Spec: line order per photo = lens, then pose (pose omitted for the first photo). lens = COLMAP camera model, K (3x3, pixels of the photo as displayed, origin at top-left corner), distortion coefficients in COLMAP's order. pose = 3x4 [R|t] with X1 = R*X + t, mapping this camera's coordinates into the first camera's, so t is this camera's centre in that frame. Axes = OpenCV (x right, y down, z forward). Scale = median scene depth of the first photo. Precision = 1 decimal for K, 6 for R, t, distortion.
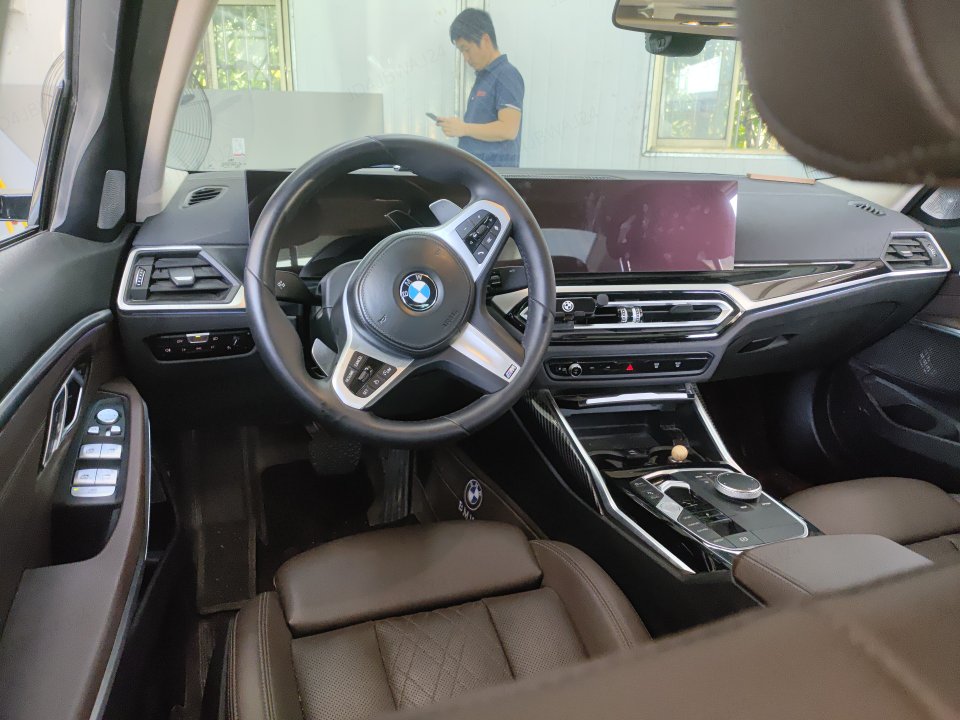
lens RADIAL K [[704.8, 0, 480.0], [0, 704.8, 360.0], [0, 0, 1]] dist [0.001501, 0.001973]
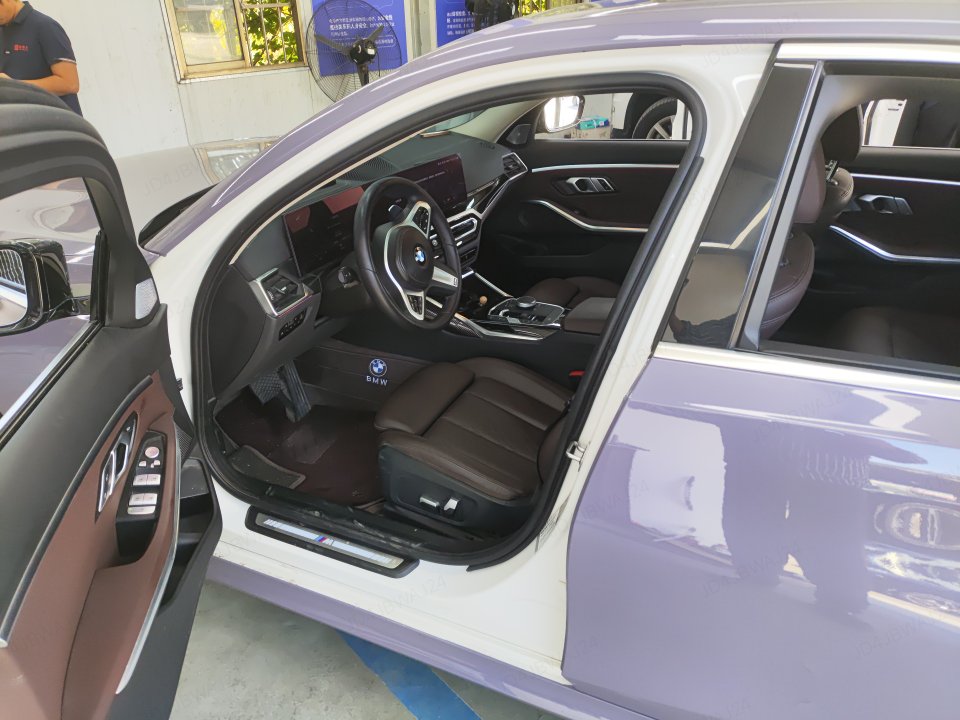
lens RADIAL K [[704.8, 0, 480.0], [0, 704.8, 360.0], [0, 0, 1]] dist [0.001501, 0.001973]
pose [[0.707621, -0.372810, 0.600237, -0.785238], [0.266180, 0.927548, 0.262304, -0.187684], [-0.654538, -0.025841, 0.755587, -0.393320]]
